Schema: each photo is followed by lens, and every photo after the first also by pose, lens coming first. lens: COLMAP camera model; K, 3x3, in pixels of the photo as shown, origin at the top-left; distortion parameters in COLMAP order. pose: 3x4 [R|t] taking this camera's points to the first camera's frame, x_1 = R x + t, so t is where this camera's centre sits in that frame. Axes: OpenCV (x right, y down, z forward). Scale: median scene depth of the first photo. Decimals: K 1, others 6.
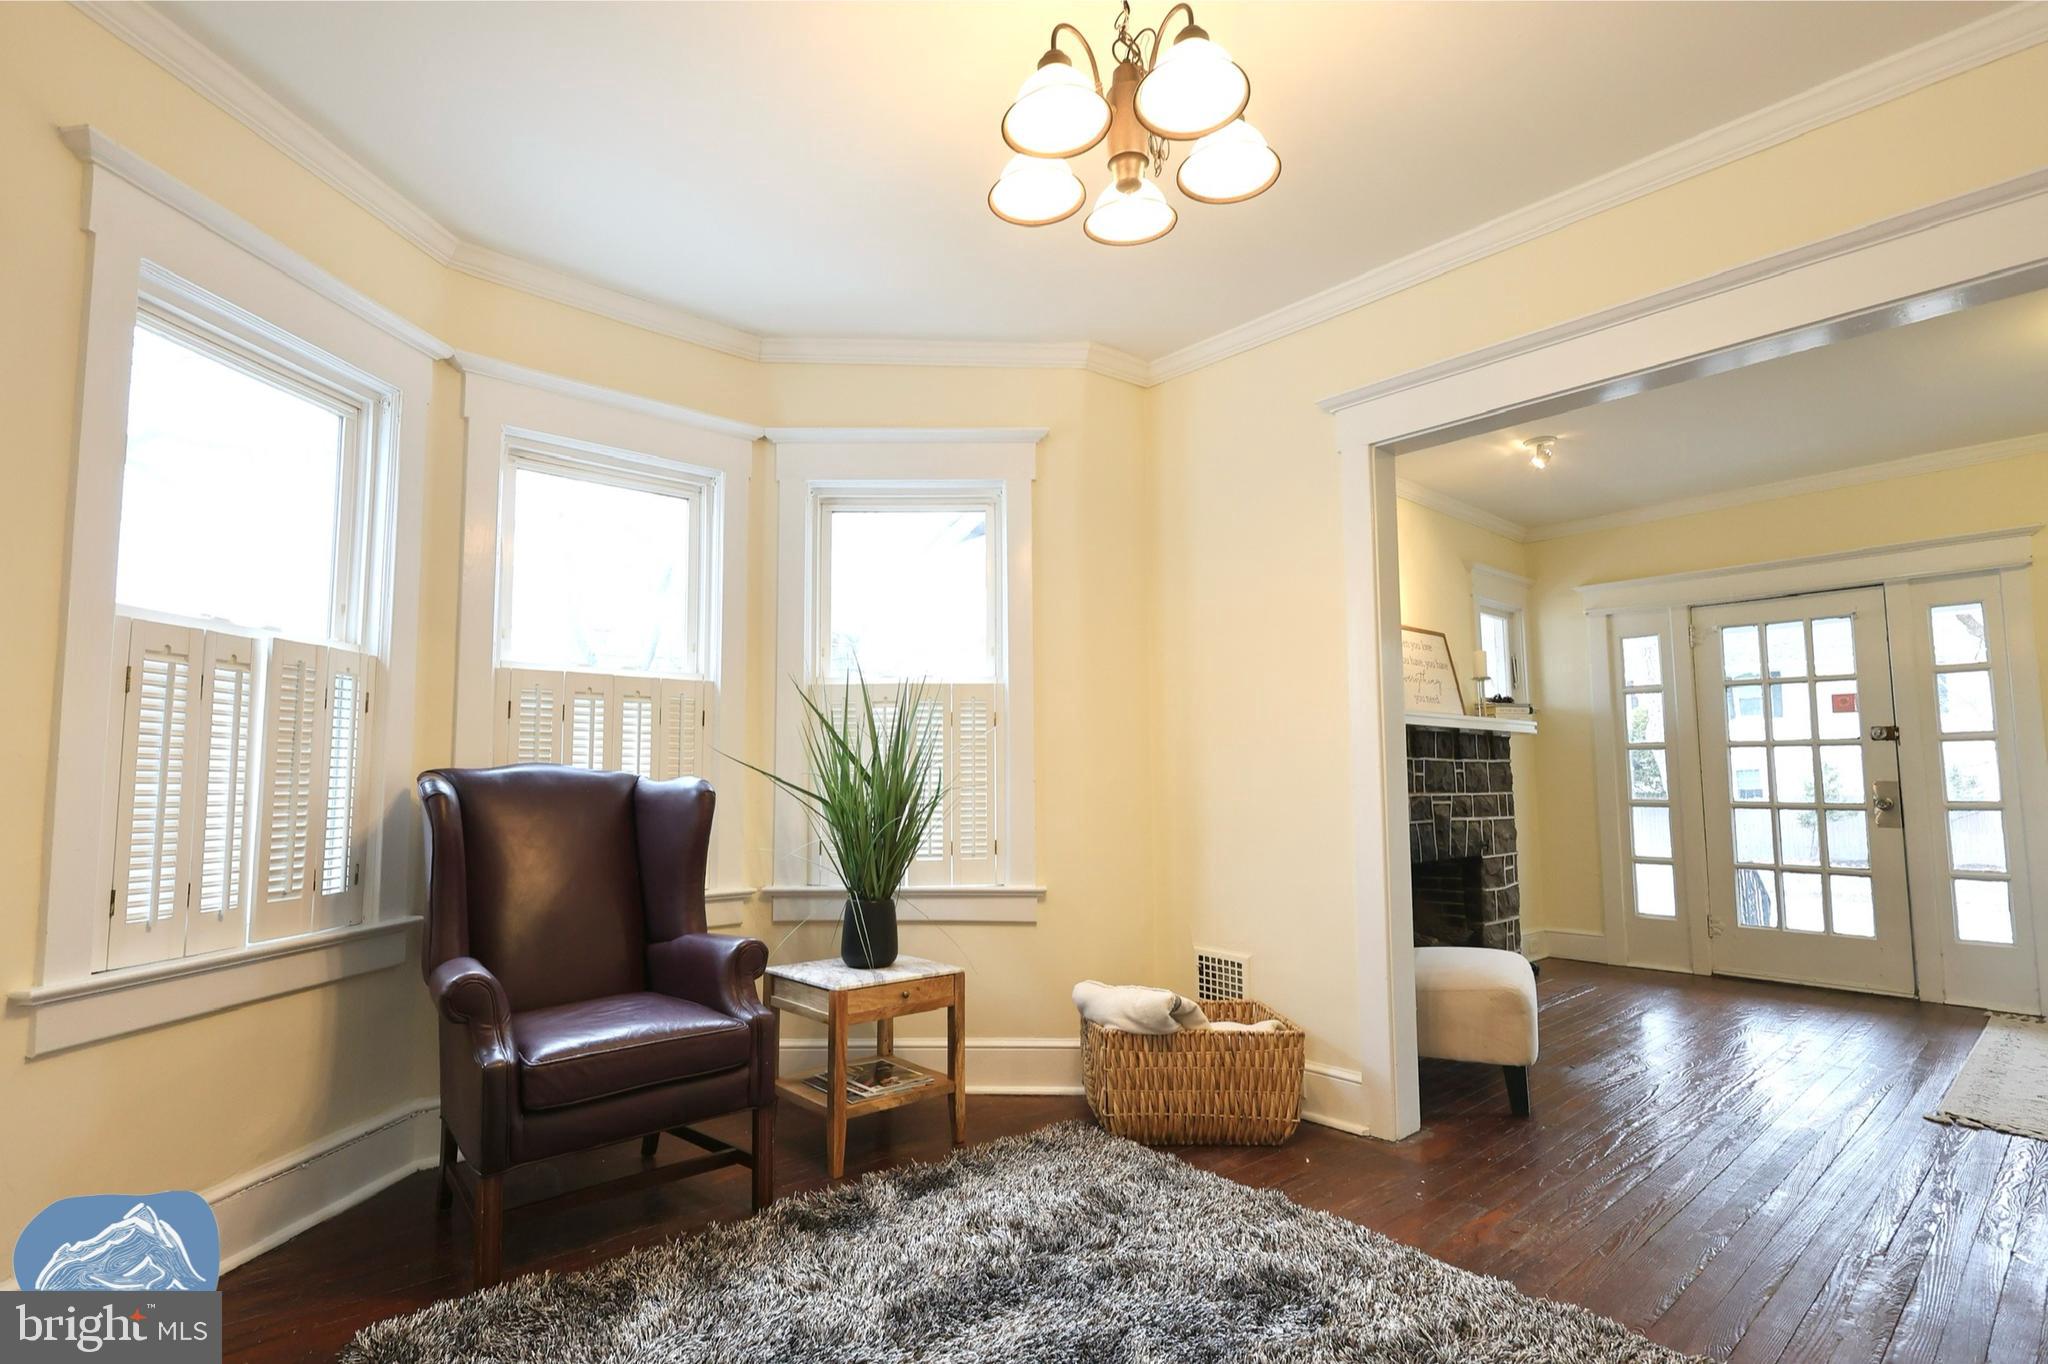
lens RADIAL K [[981.5, 0, 1024.1], [0, 981.5, 692.8], [0, 0, 1]] dist [0.002936, 0.000509]
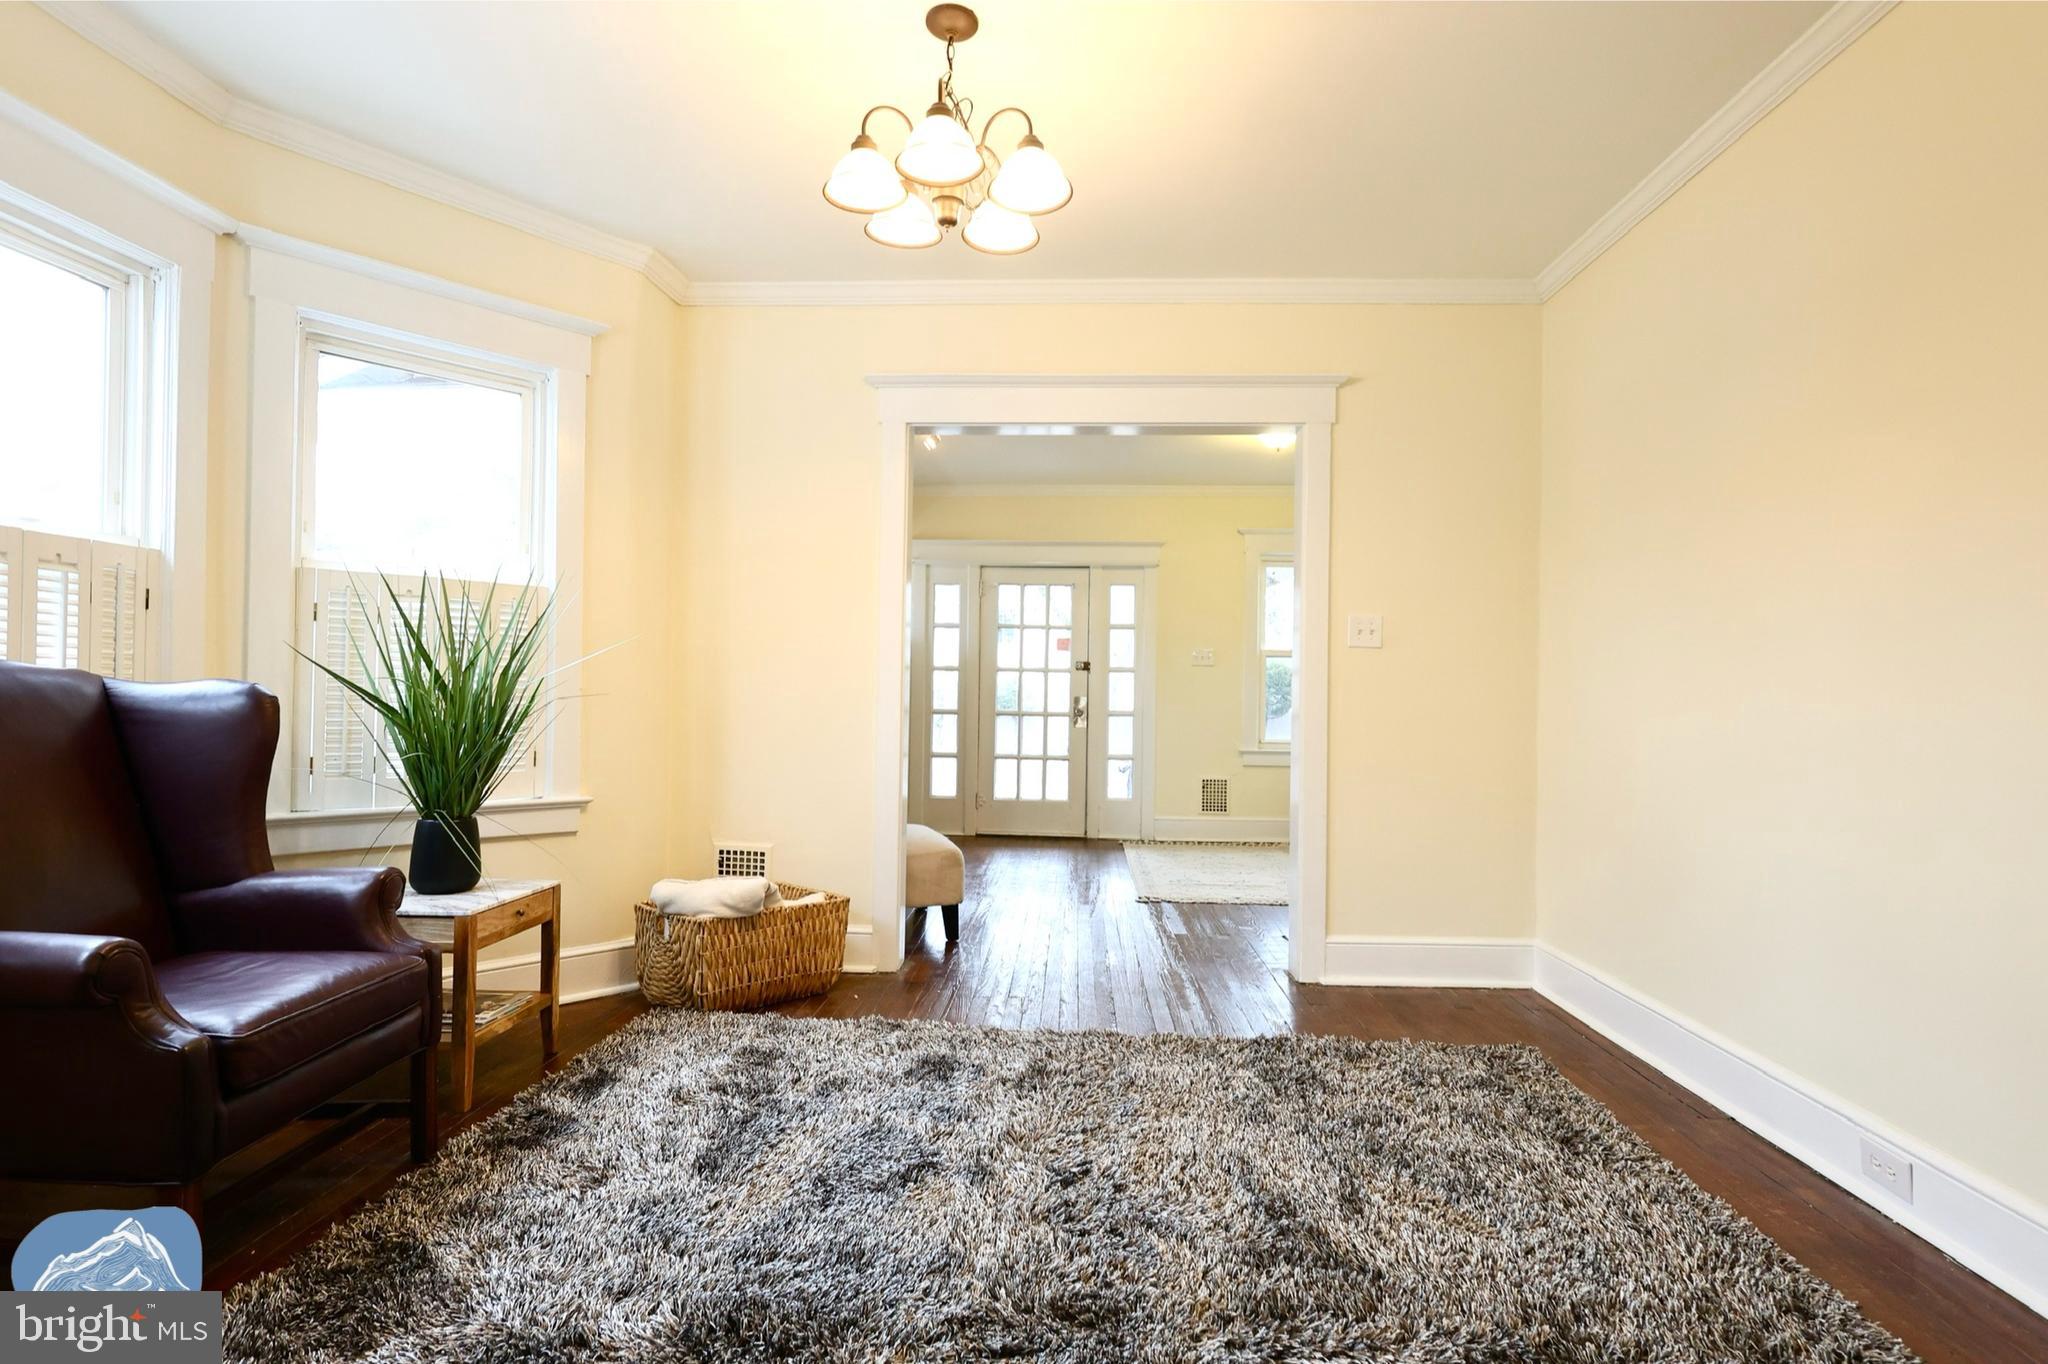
lens RADIAL K [[977.5, 0, 1024.0], [0, 977.5, 682.0], [0, 0, 1]] dist [0.002163, 0.000596]
pose [[0.707605, 0.022534, 0.706249, -0.368673], [-0.080766, 0.995520, 0.049157, -0.001354], [-0.701977, -0.091825, 0.706255, 0.004200]]
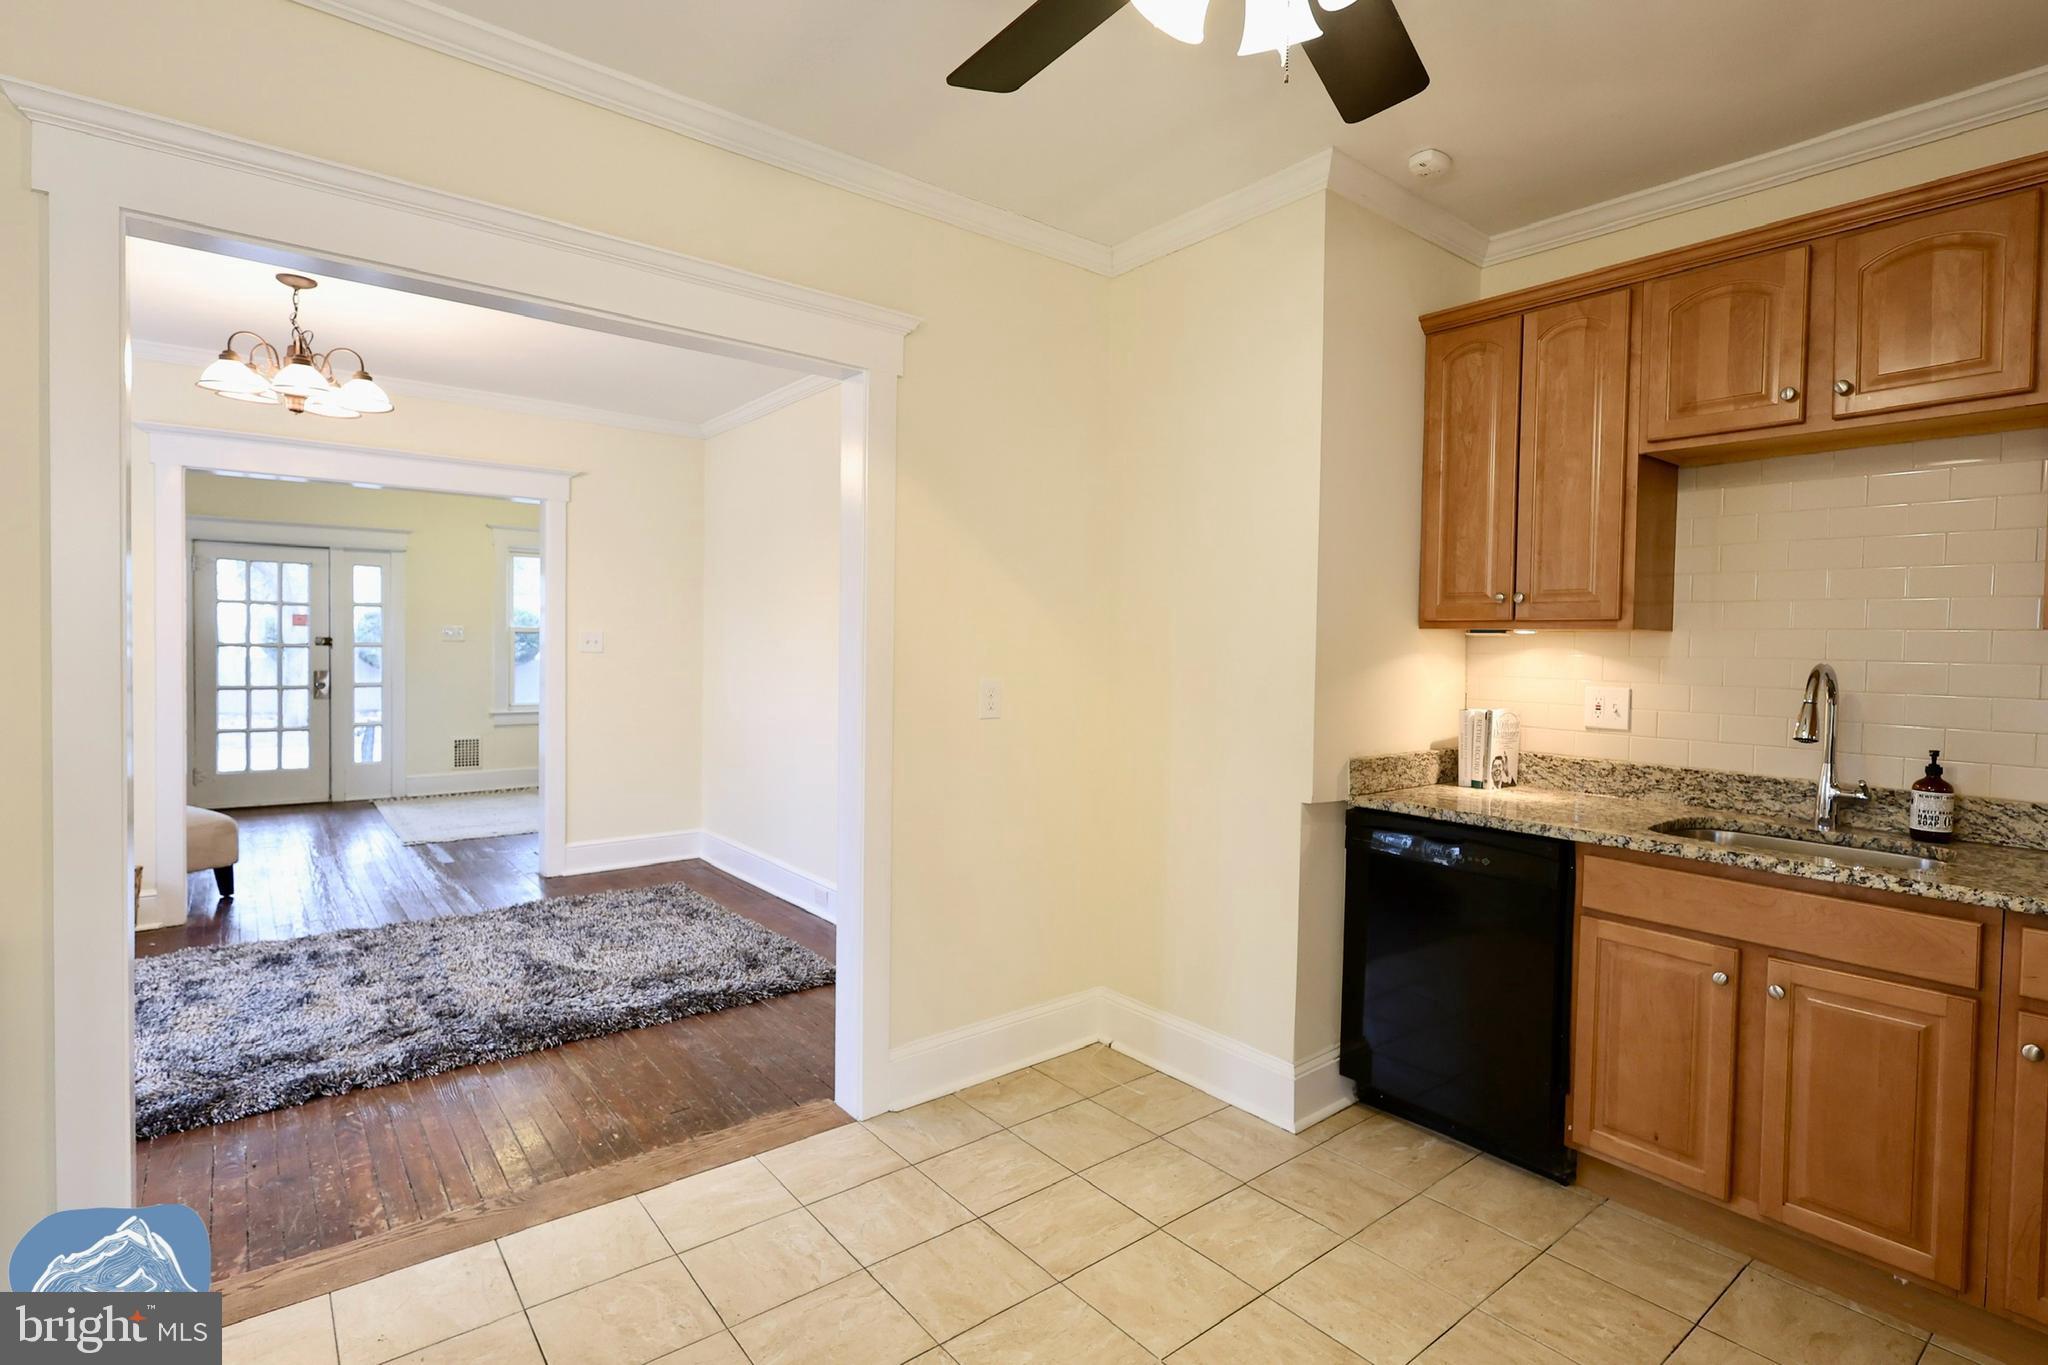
lens RADIAL K [[995.7, 0, 1064.3], [0, 995.7, 671.9], [0, 0, 1]] dist [0.003668, 0.000649]
pose [[0.034156, -0.026640, 0.999061, -1.054384], [-0.109968, 0.993475, 0.030250, -0.135500], [-0.993348, -0.110898, 0.031003, -0.375604]]
